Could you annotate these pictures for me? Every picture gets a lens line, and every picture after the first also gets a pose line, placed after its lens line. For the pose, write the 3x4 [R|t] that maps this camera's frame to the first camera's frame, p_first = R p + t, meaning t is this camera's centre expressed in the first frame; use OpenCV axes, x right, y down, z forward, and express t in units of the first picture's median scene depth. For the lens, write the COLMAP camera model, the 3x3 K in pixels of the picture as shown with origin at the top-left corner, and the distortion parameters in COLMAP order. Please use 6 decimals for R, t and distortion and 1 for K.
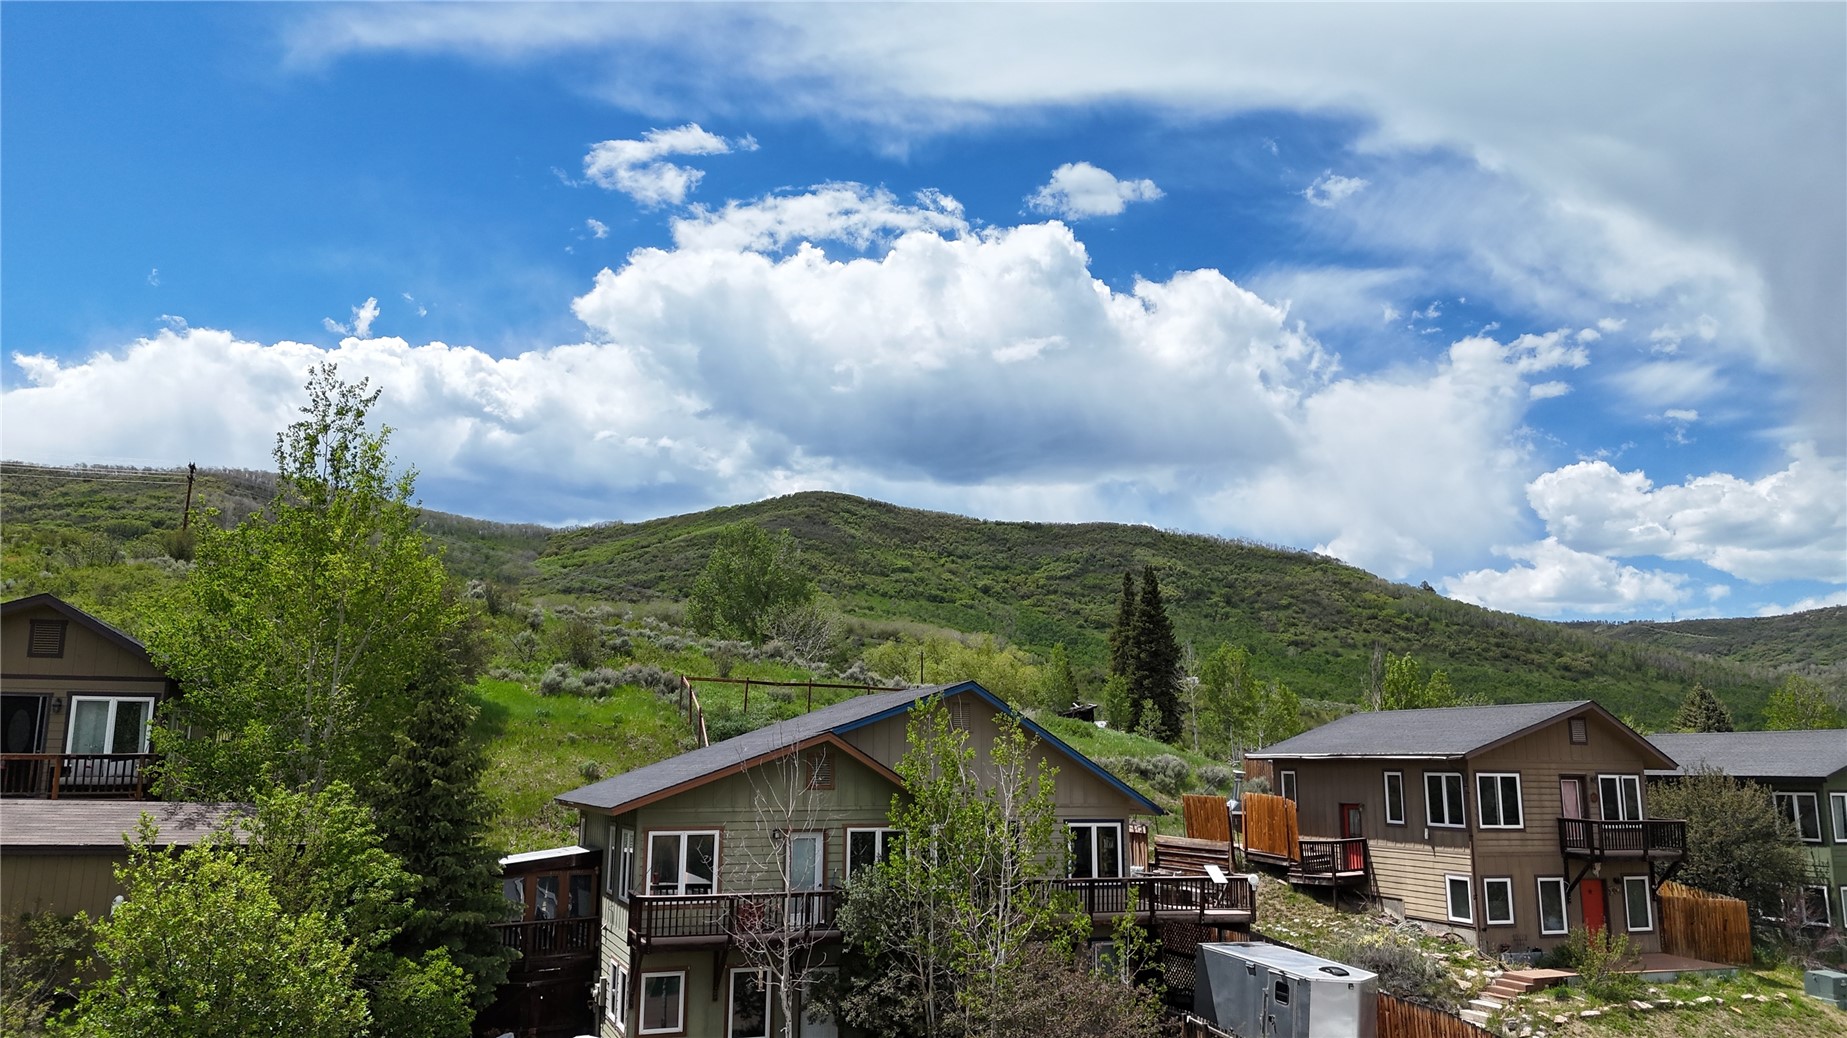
lens RADIAL K [[1353.9, 0, 923.5], [0, 1353.9, 519.0], [0, 0, 1]] dist [0.082256, -0.083147]
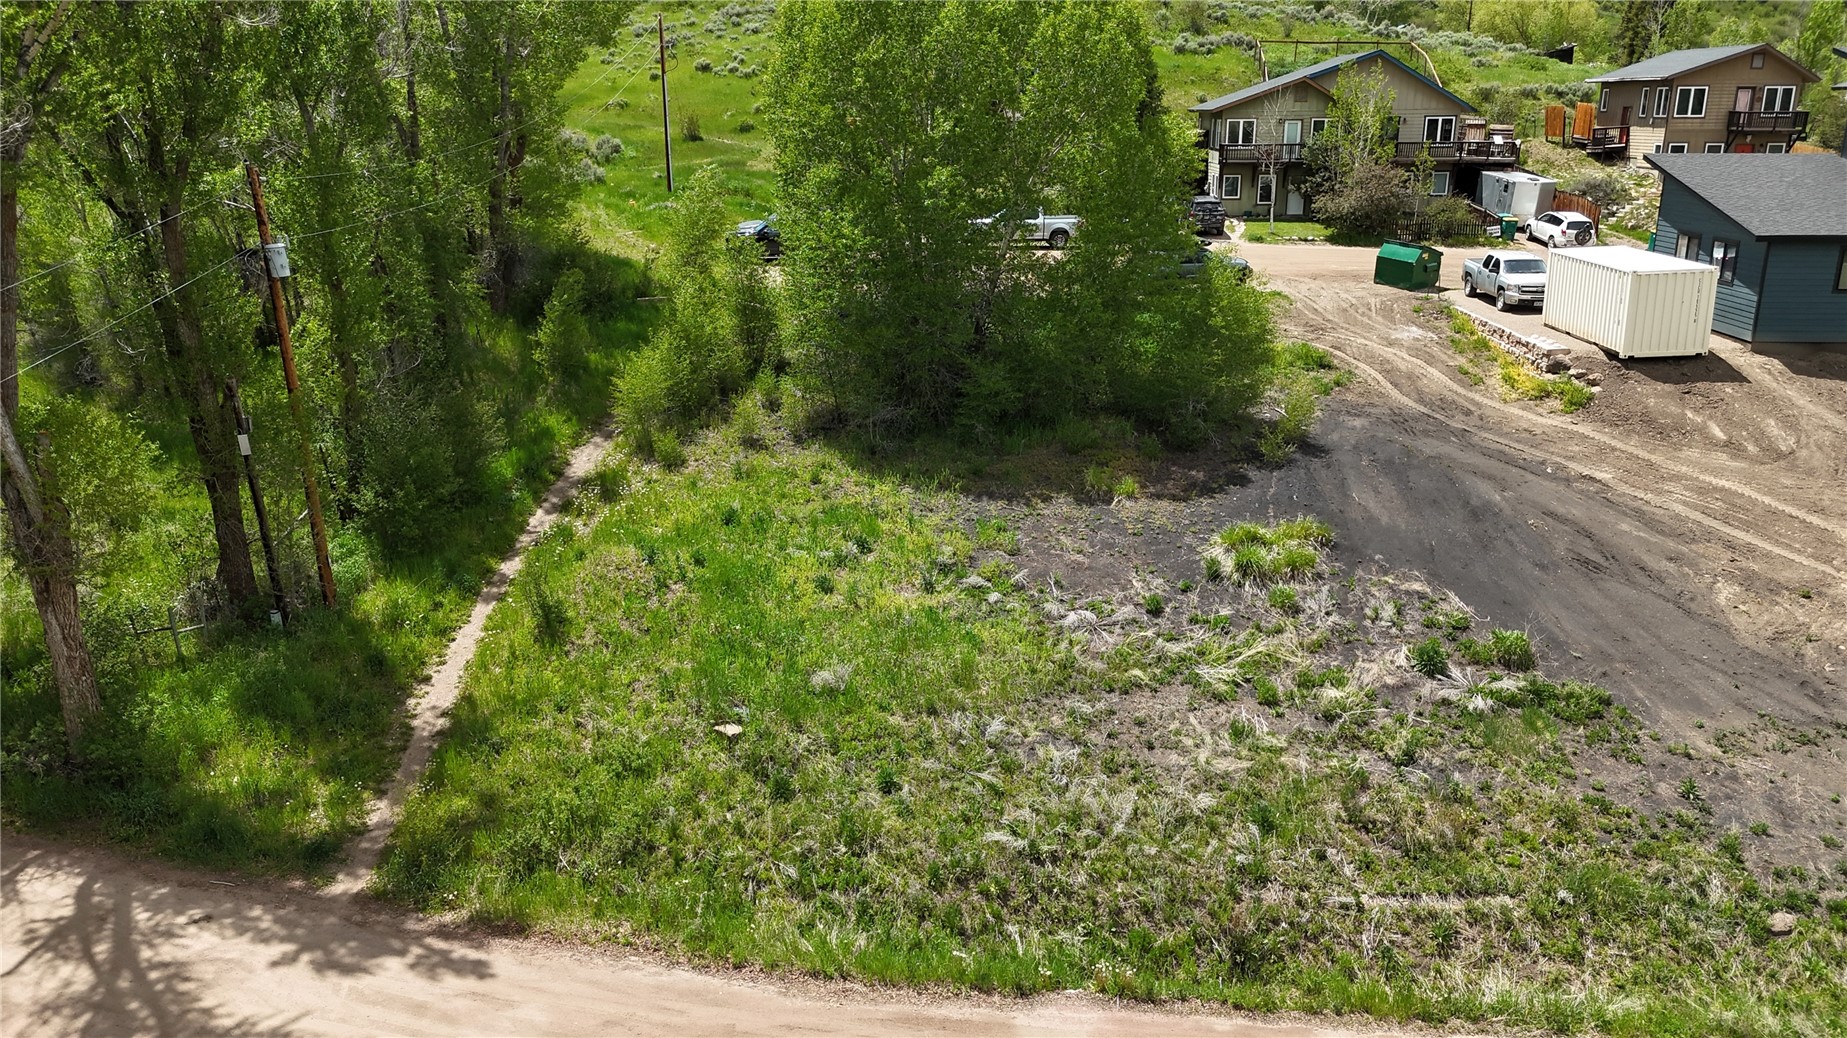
lens RADIAL K [[1354.0, 0, 923.5], [0, 1354.0, 519.0], [0, 0, 1]] dist [0.048609, -0.028989]
pose [[0.910940, 0.109329, -0.397789, 0.174815], [0.084291, 0.894576, 0.438895, -0.123742], [0.403836, -0.433337, 0.805690, -0.744826]]
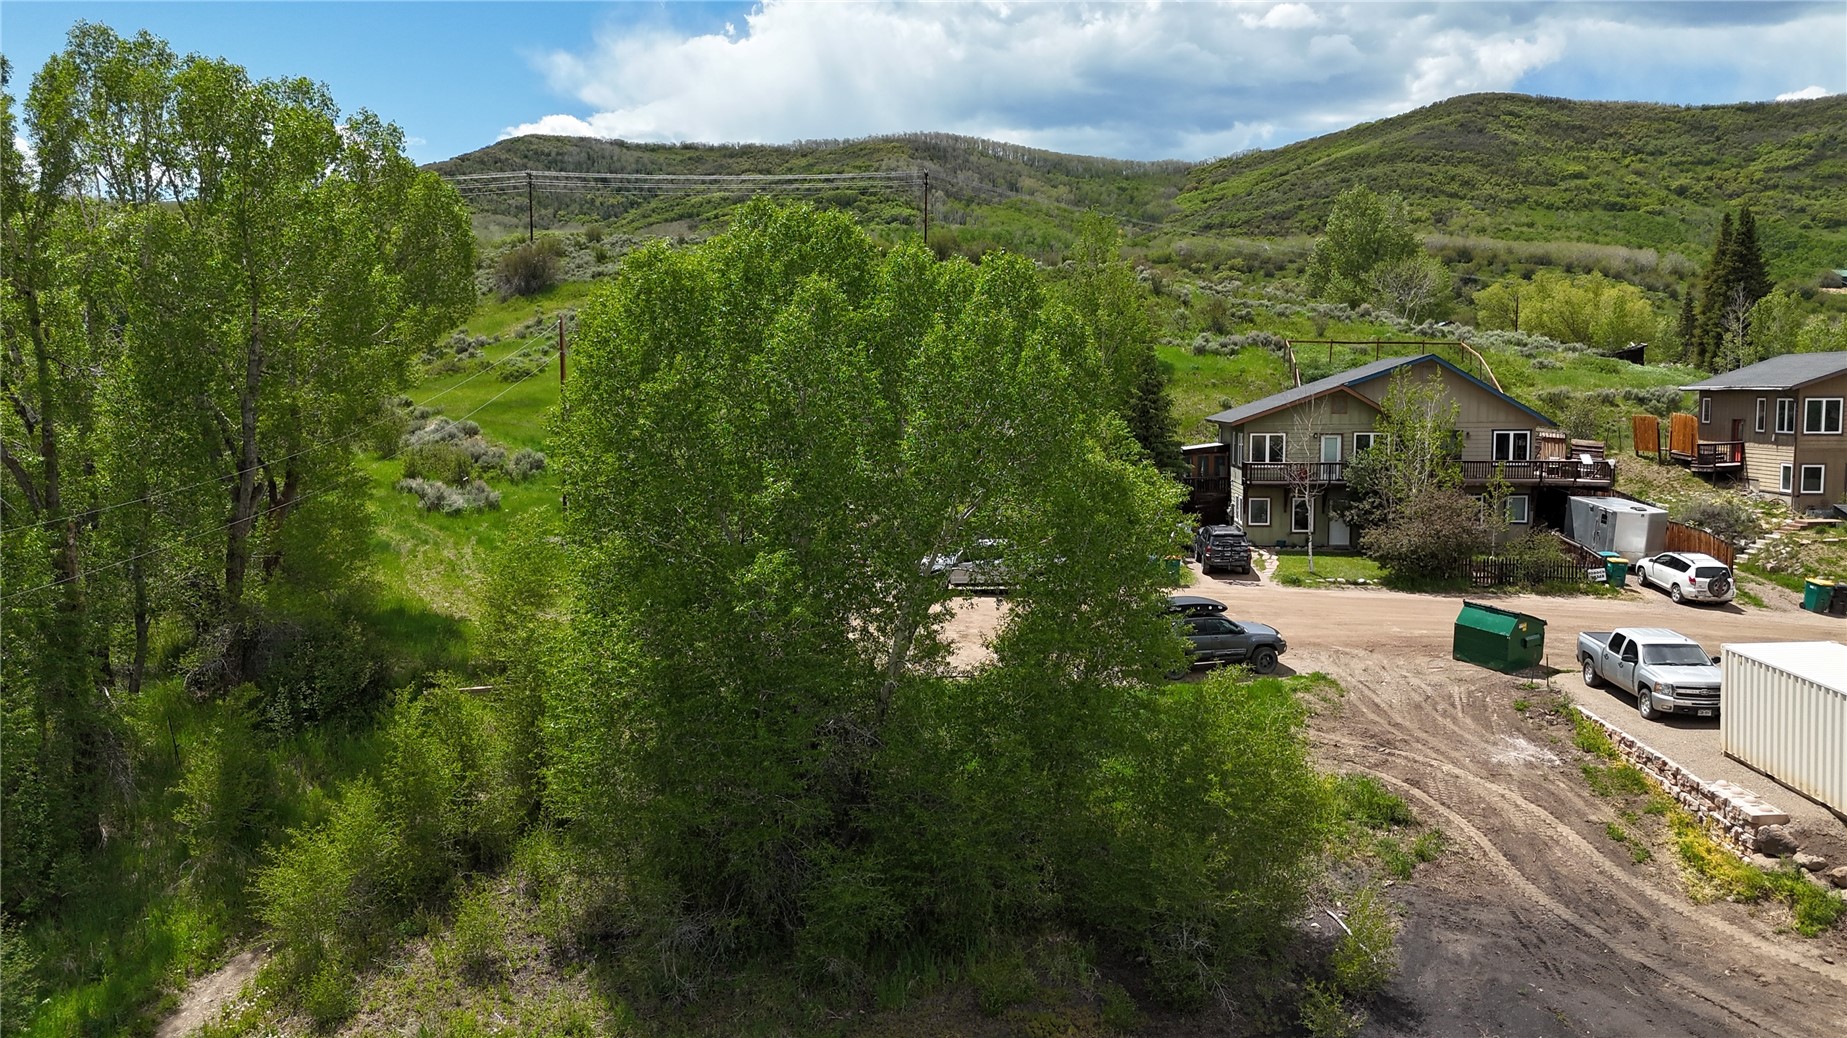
lens RADIAL K [[1353.9, 0, 923.5], [0, 1353.9, 519.0], [0, 0, 1]] dist [0.082256, -0.083147]
pose [[0.895494, 0.030124, -0.444052, 0.133400], [0.089925, 0.964884, 0.246803, -0.097172], [0.435894, -0.260942, 0.861339, -0.500068]]
